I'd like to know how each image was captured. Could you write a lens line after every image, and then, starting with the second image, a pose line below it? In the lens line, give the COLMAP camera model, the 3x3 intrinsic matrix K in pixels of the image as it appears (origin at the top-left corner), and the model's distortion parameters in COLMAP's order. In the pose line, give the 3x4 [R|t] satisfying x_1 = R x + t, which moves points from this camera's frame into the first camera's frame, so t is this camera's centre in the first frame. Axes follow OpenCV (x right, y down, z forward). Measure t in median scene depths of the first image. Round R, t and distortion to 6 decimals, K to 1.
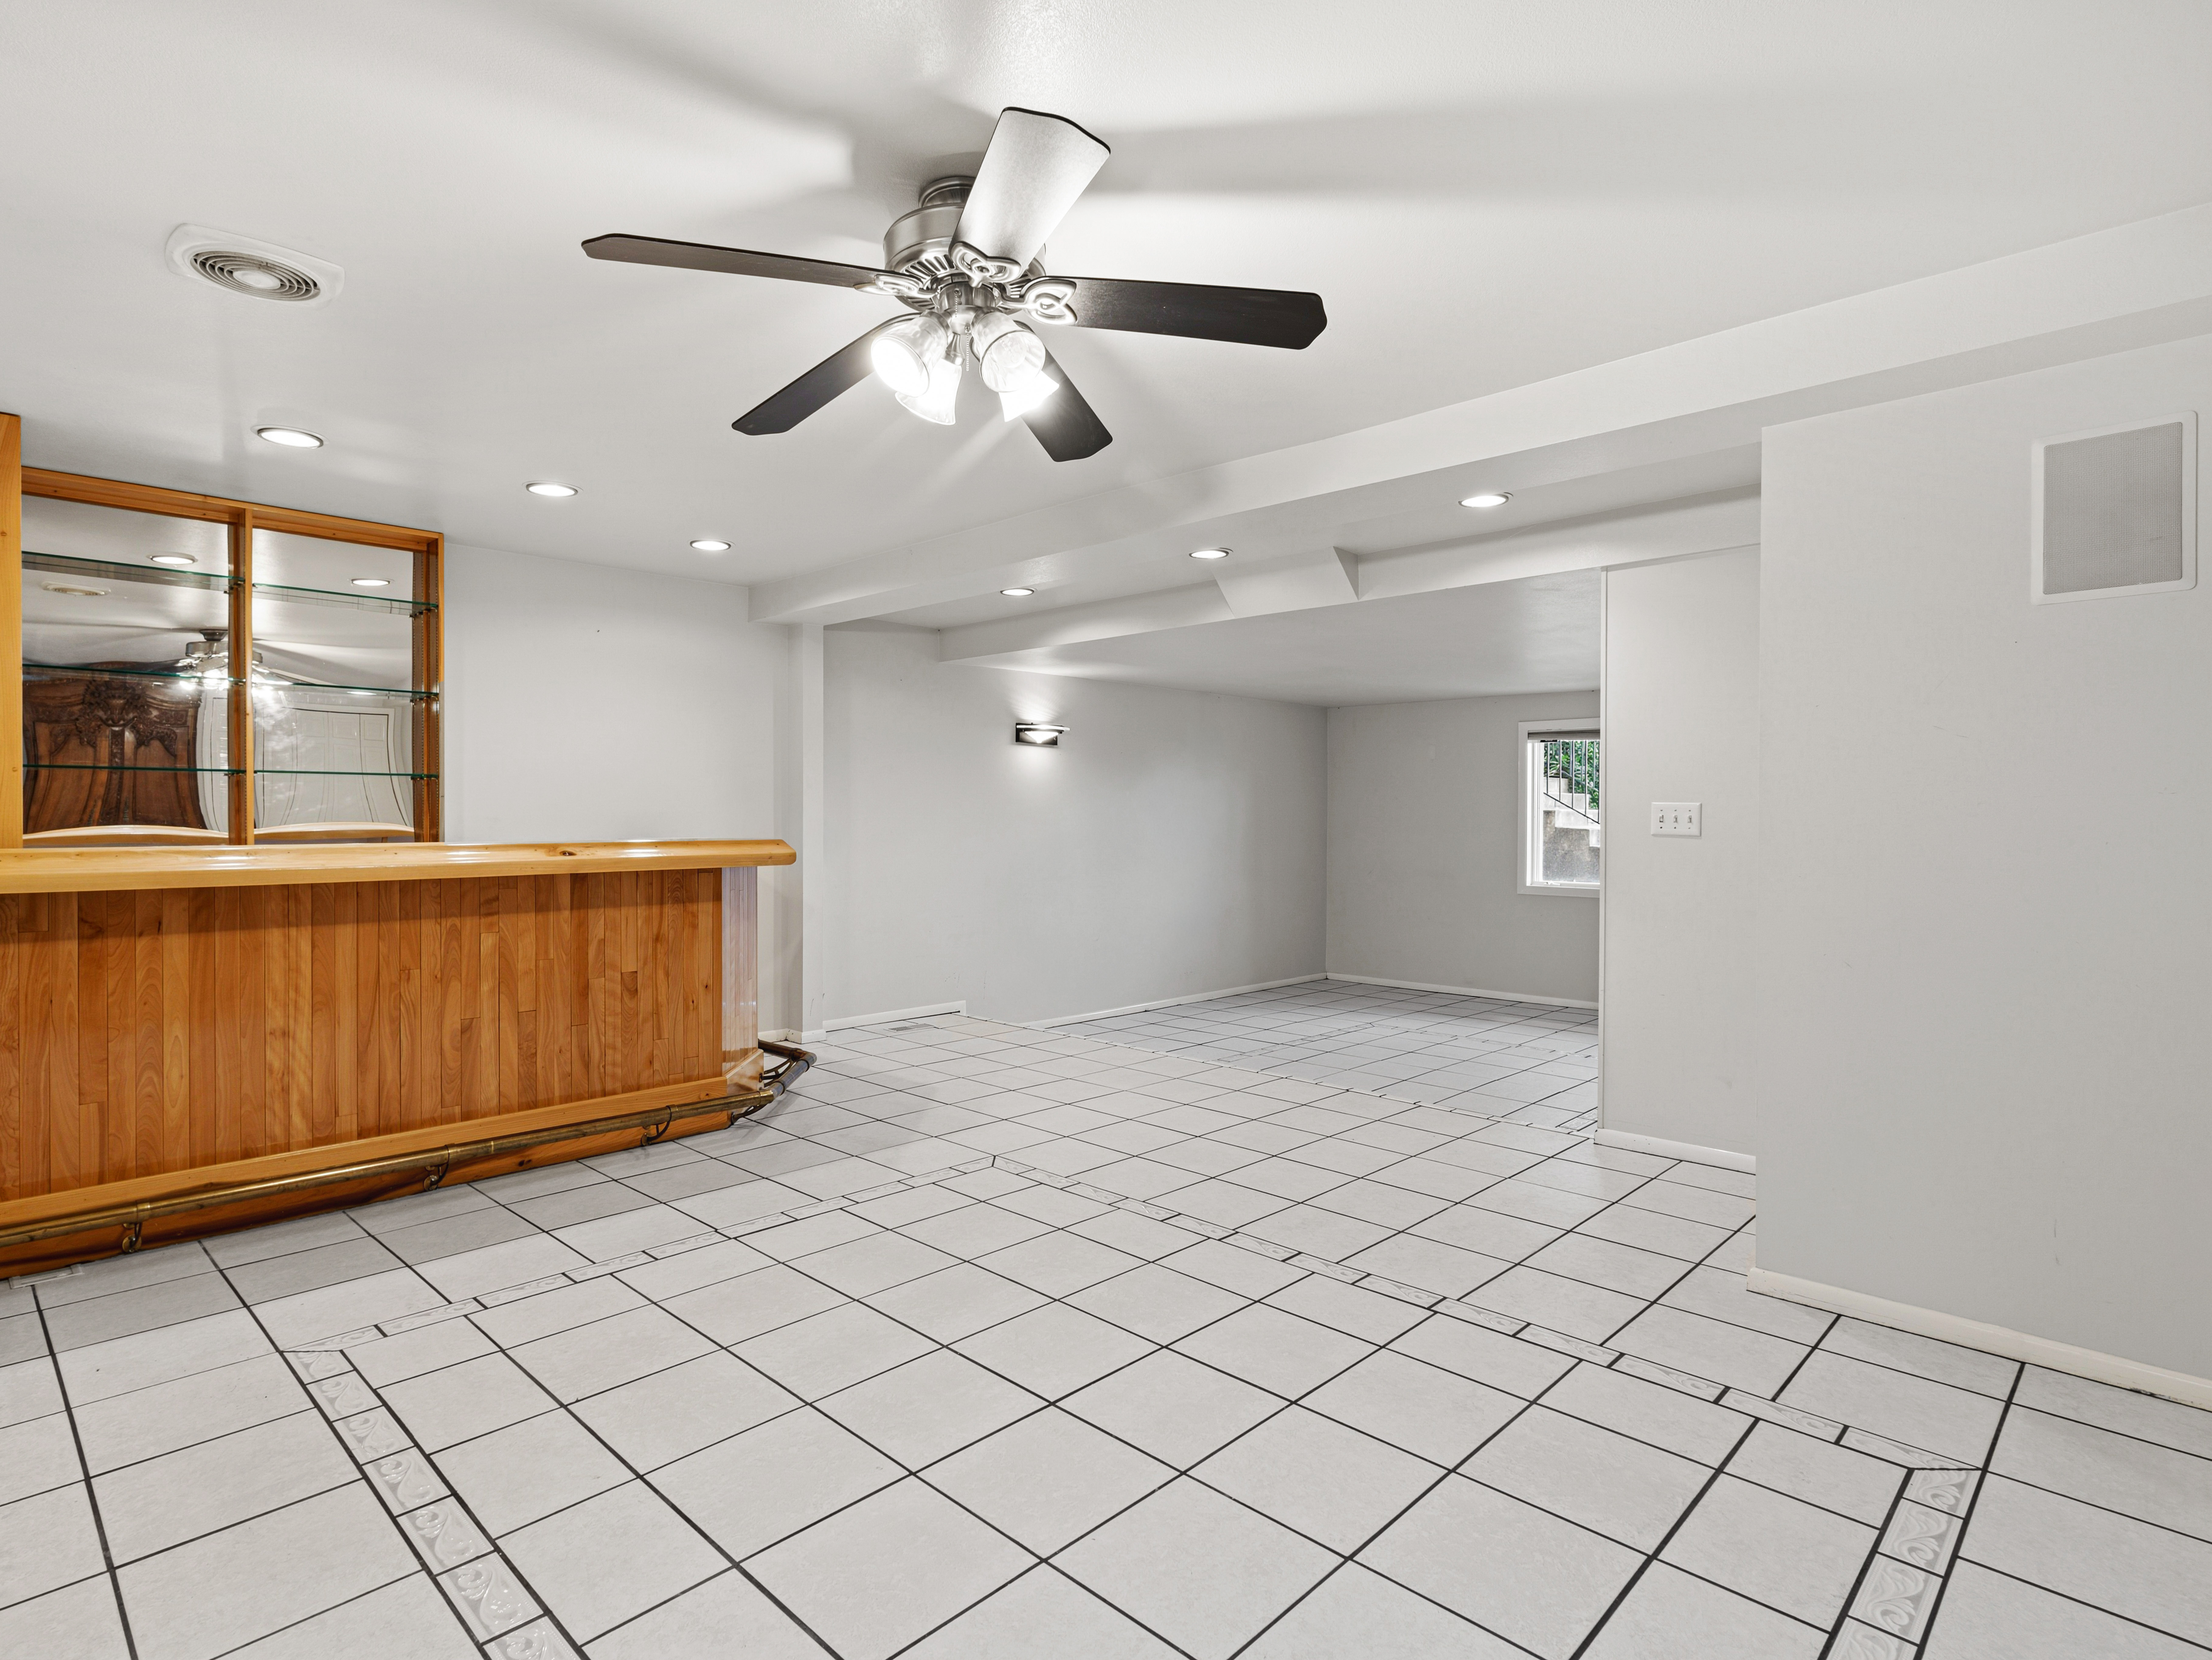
lens RADIAL K [[1162.2, 0, 1111.0], [0, 1162.2, 826.3], [0, 0, 1]] dist [-0.000984, 0.002035]
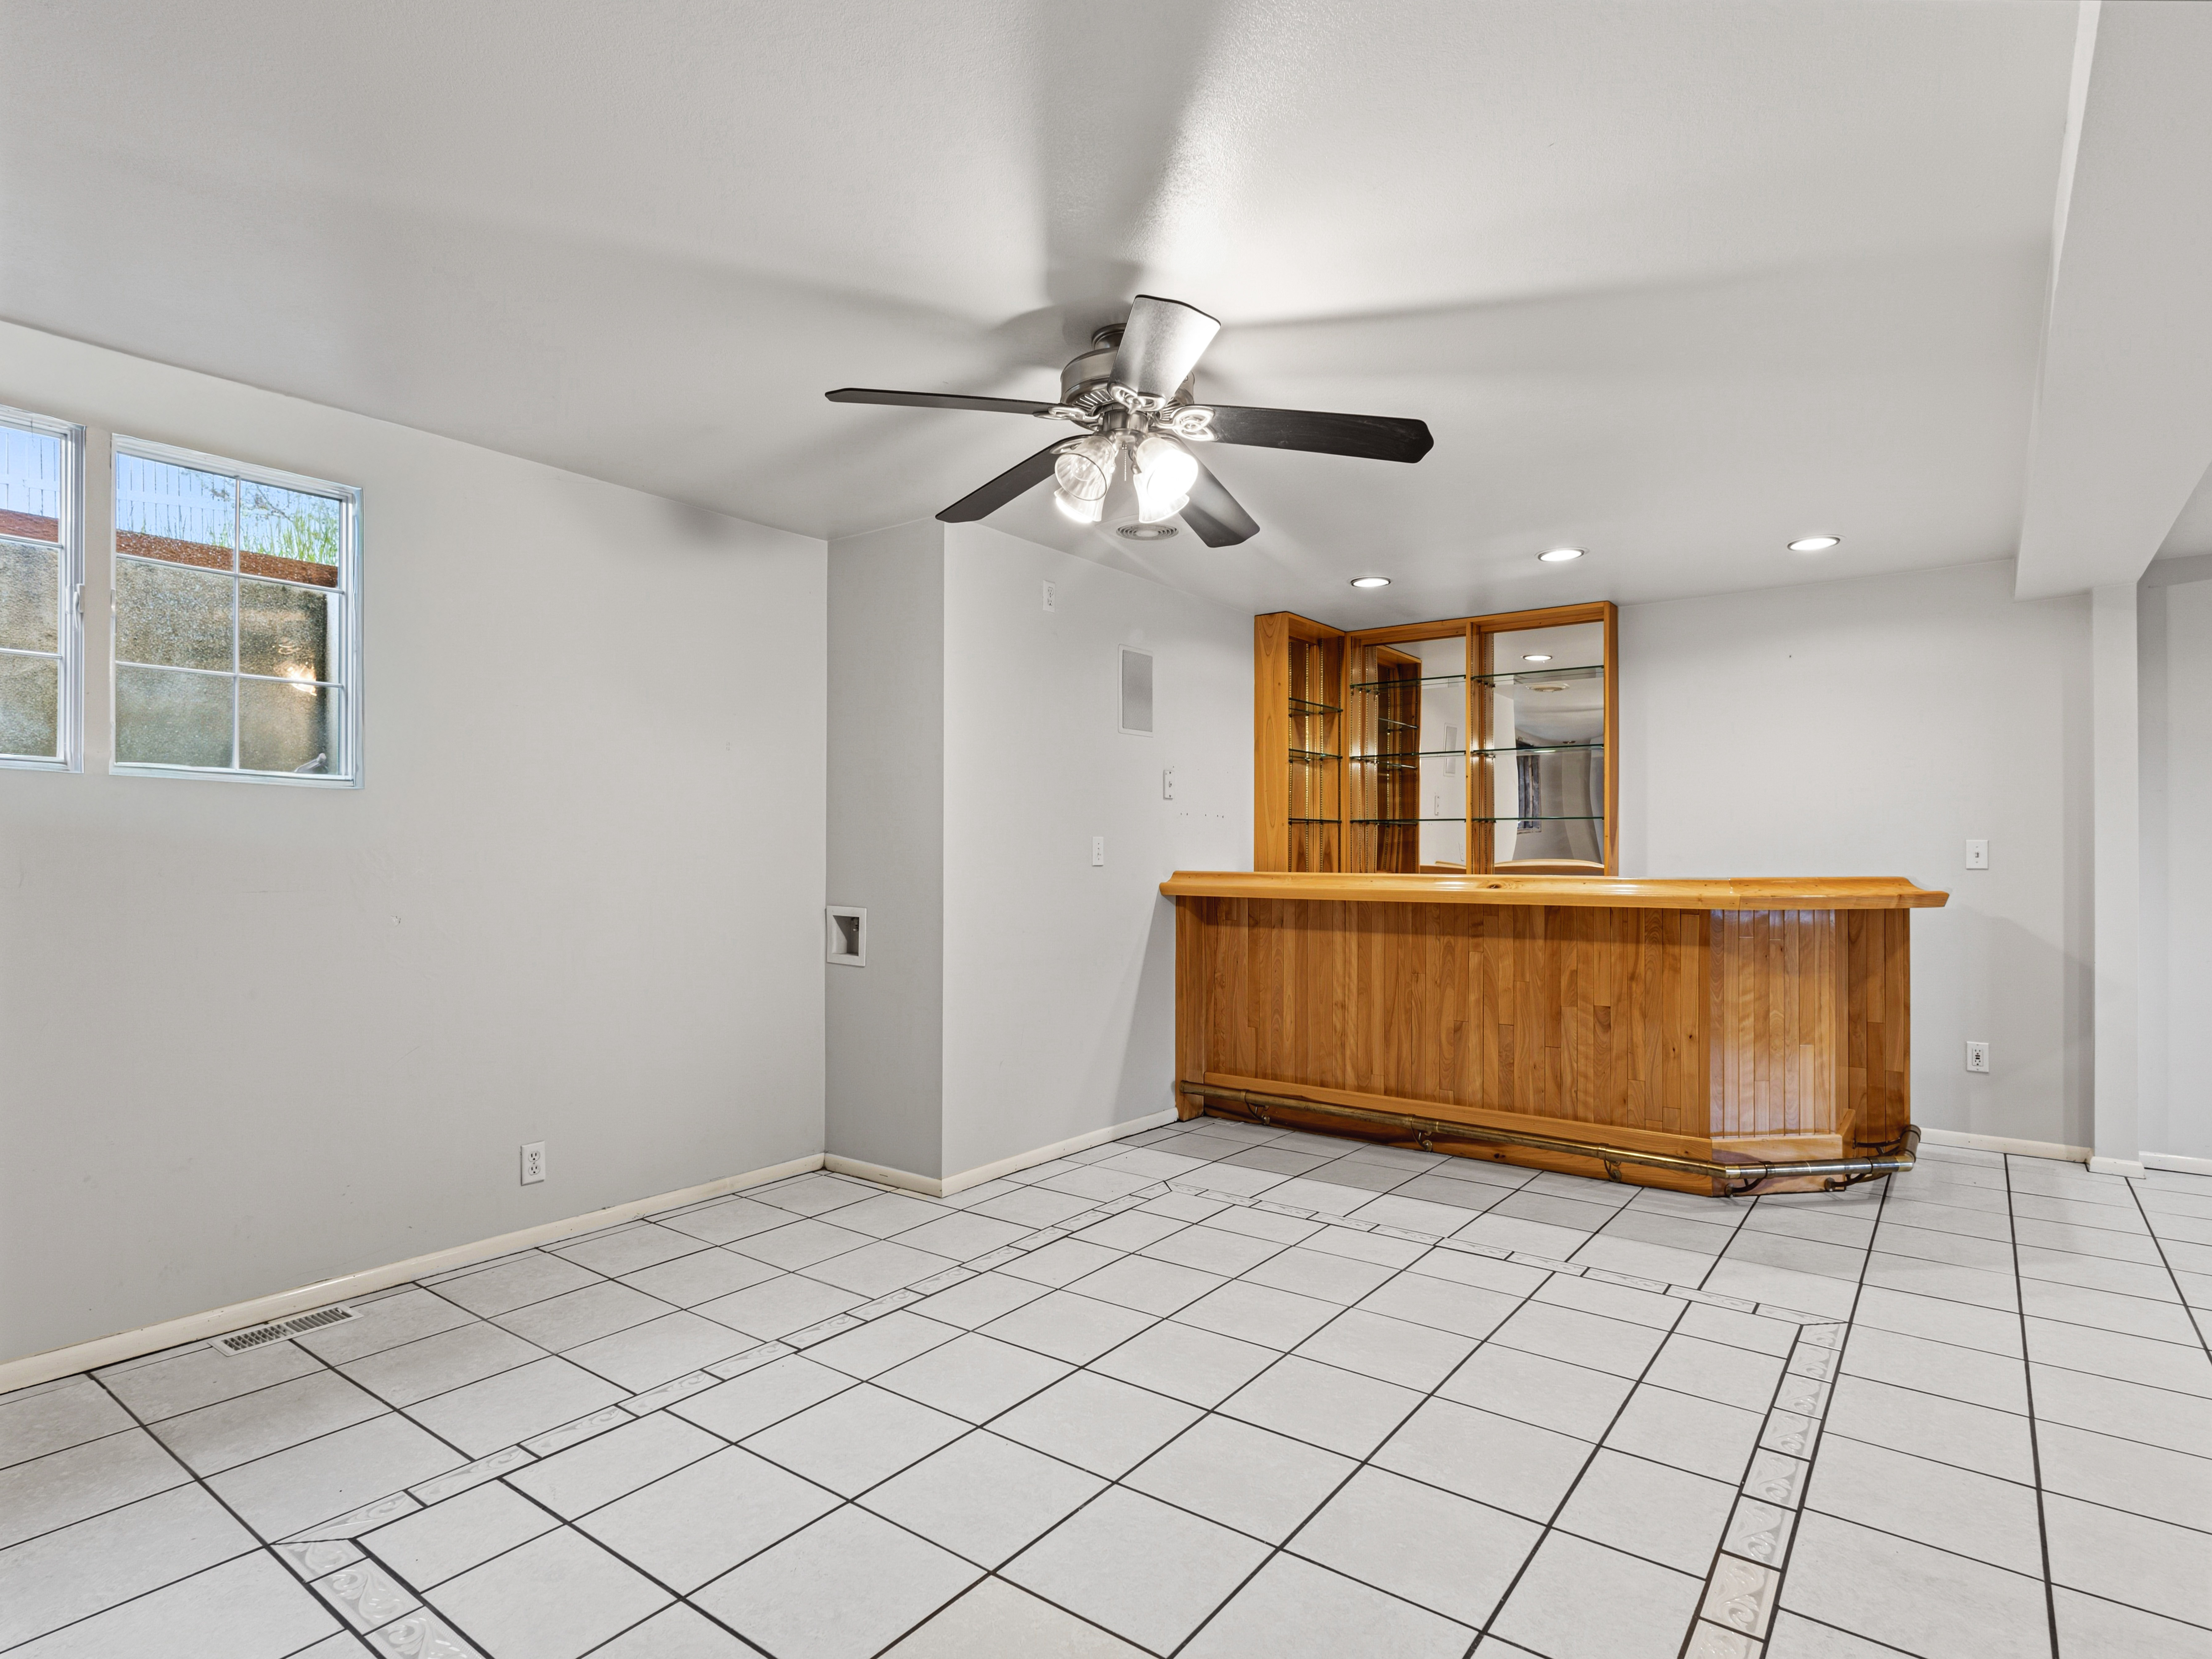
lens RADIAL K [[1168.0, 0, 1083.6], [0, 1168.0, 855.0], [0, 0, 1]] dist [-0.001940, 0.000242]
pose [[0.119976, 0.000604, -0.992777, 0.594300], [-0.013802, 0.999904, -0.001059, 0.000187], [0.992681, 0.013829, 0.119972, 0.461053]]
